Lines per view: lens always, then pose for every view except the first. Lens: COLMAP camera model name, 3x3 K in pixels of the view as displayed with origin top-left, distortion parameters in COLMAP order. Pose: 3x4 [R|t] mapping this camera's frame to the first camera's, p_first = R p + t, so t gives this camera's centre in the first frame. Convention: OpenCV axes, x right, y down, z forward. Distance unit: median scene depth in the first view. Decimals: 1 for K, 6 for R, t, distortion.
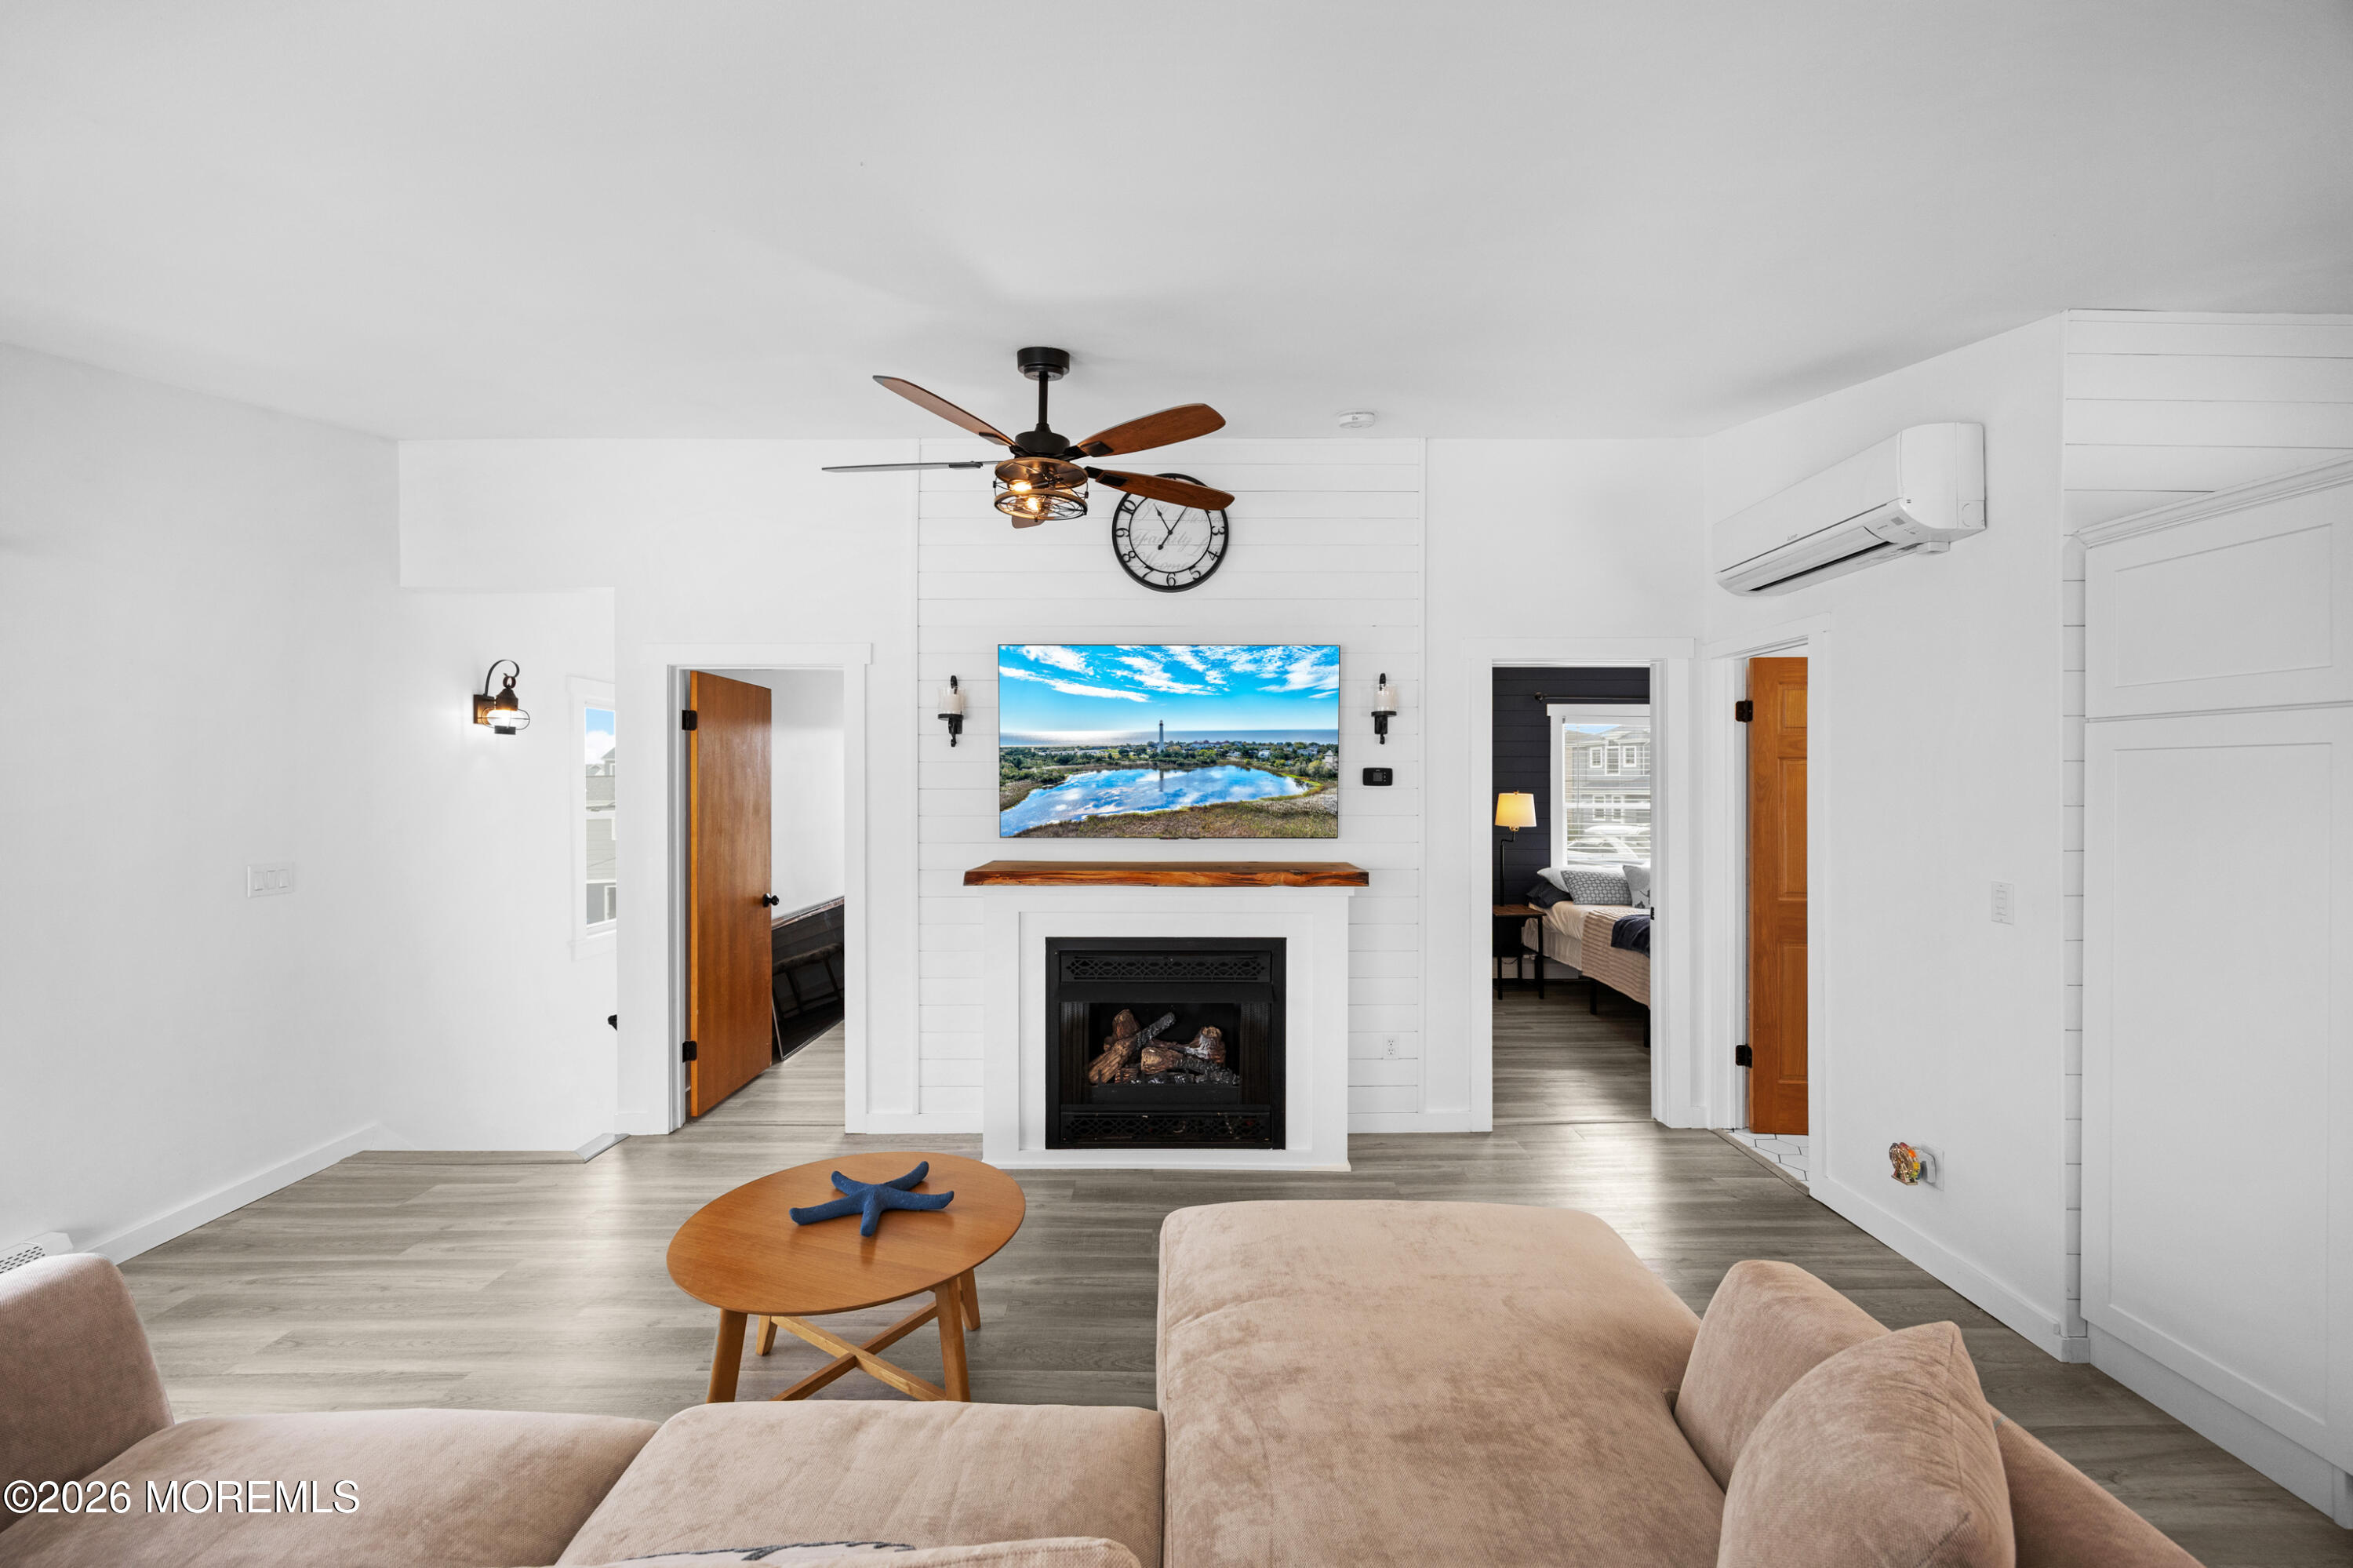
lens RADIAL K [[913.1, 0, 1187.7], [0, 913.1, 786.8], [0, 0, 1]] dist [-0.001281, -0.000317]
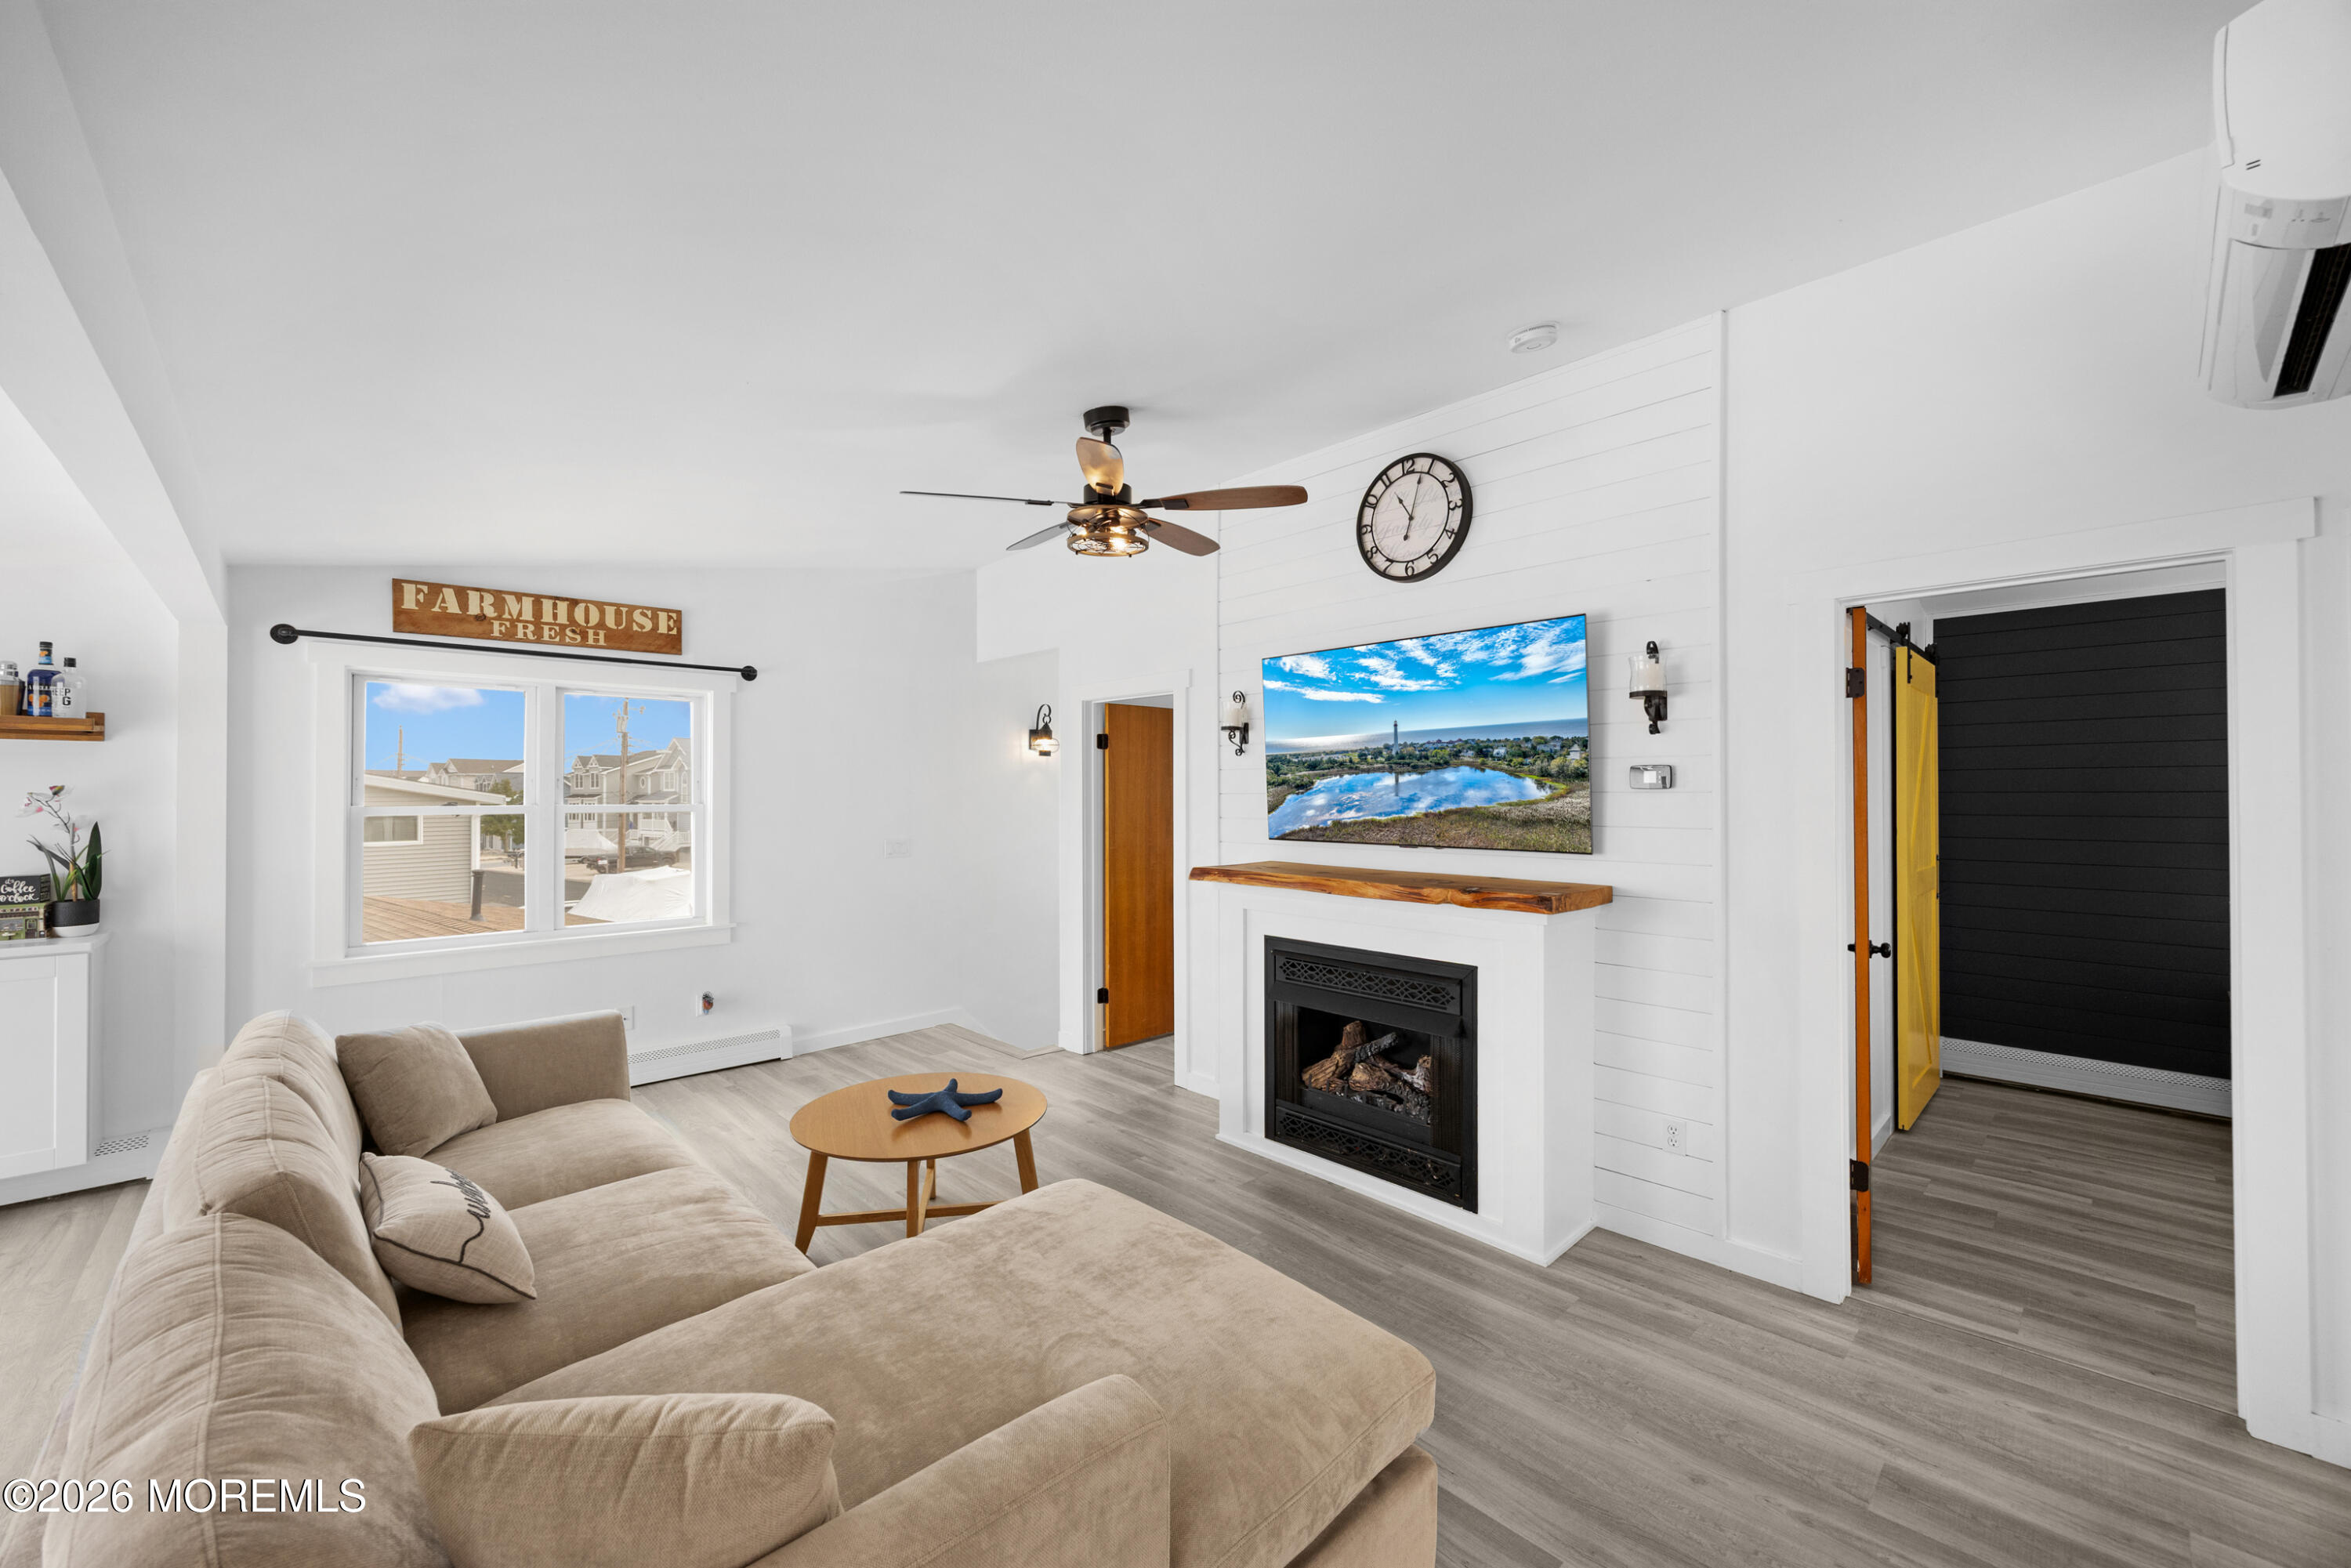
lens RADIAL K [[909.1, 0, 1174.5], [0, 909.1, 740.6], [0, 0, 1]] dist [-0.021742, 0.000111]
pose [[0.683139, -0.044287, -0.728944, 0.502670], [0.005557, 0.998446, -0.055452, -0.000836], [0.730267, 0.033831, 0.682323, 0.185617]]
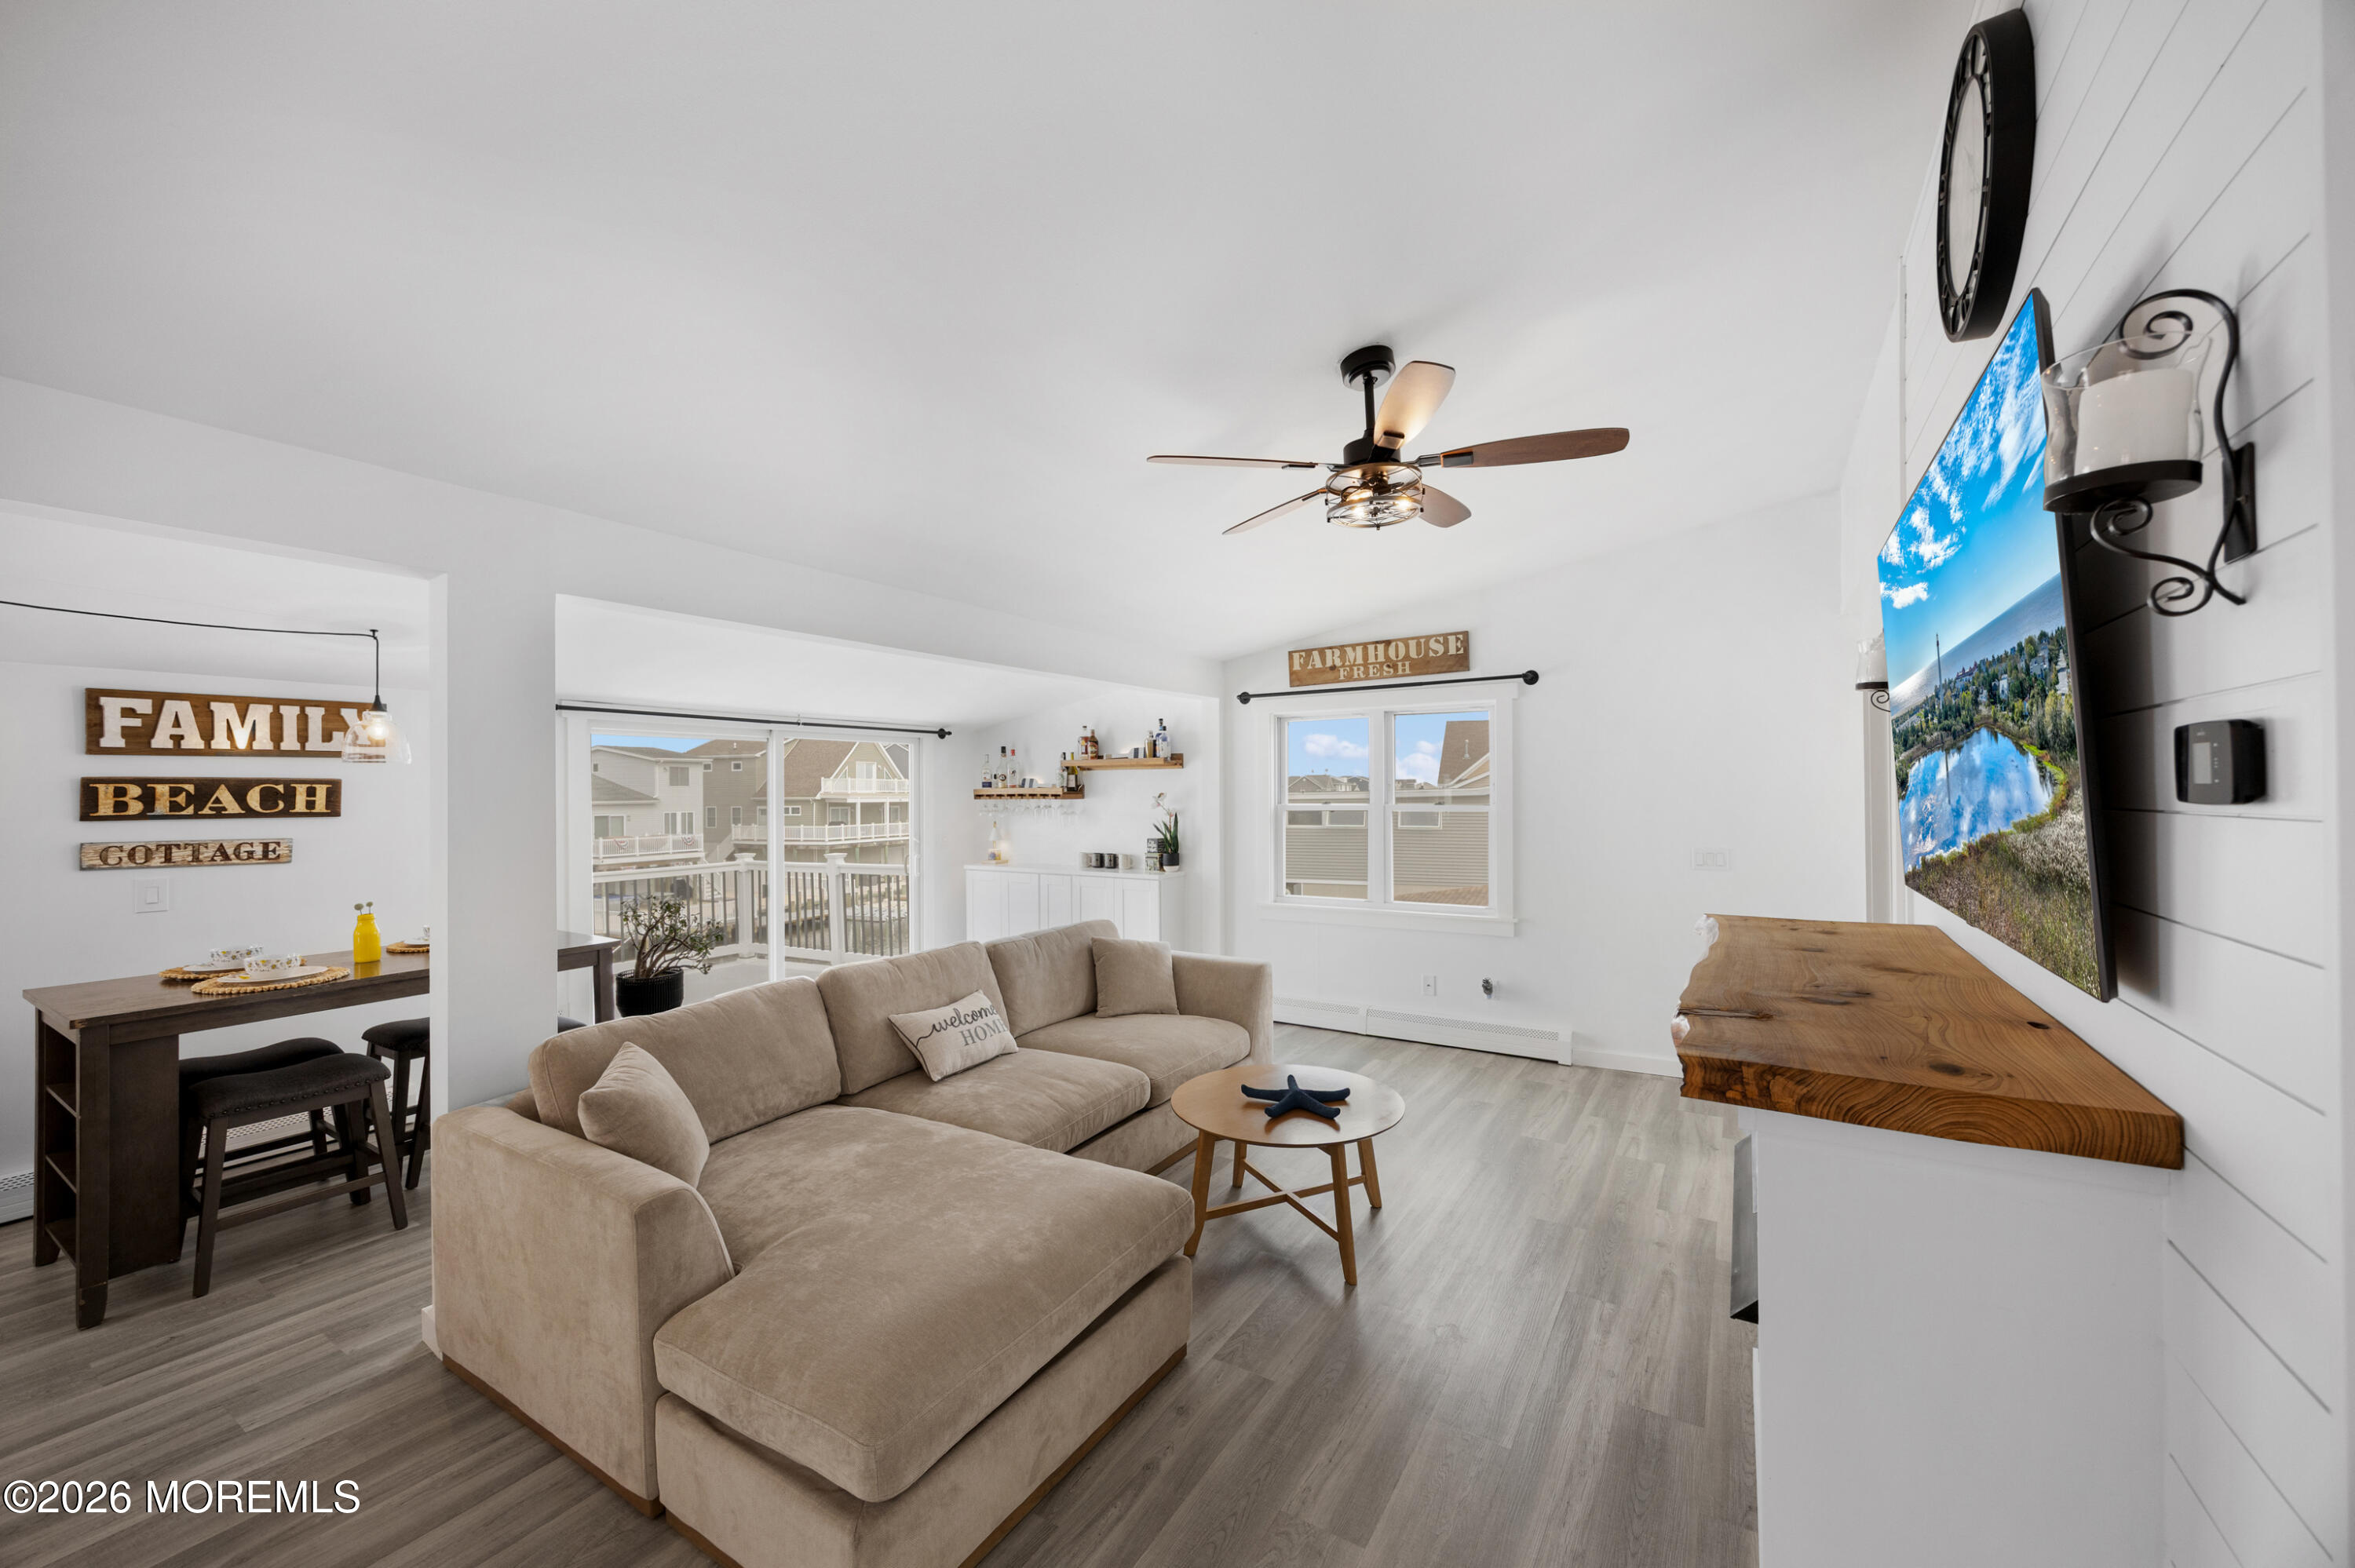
lens RADIAL K [[893.7, 0, 1170.6], [0, 893.7, 790.0], [0, 0, 1]] dist [-0.001052, -0.000286]
pose [[-0.542170, 0.003127, -0.840263, 0.523955], [0.013067, 0.999904, -0.004710, -0.010393], [0.840167, -0.013533, -0.542159, 0.901959]]
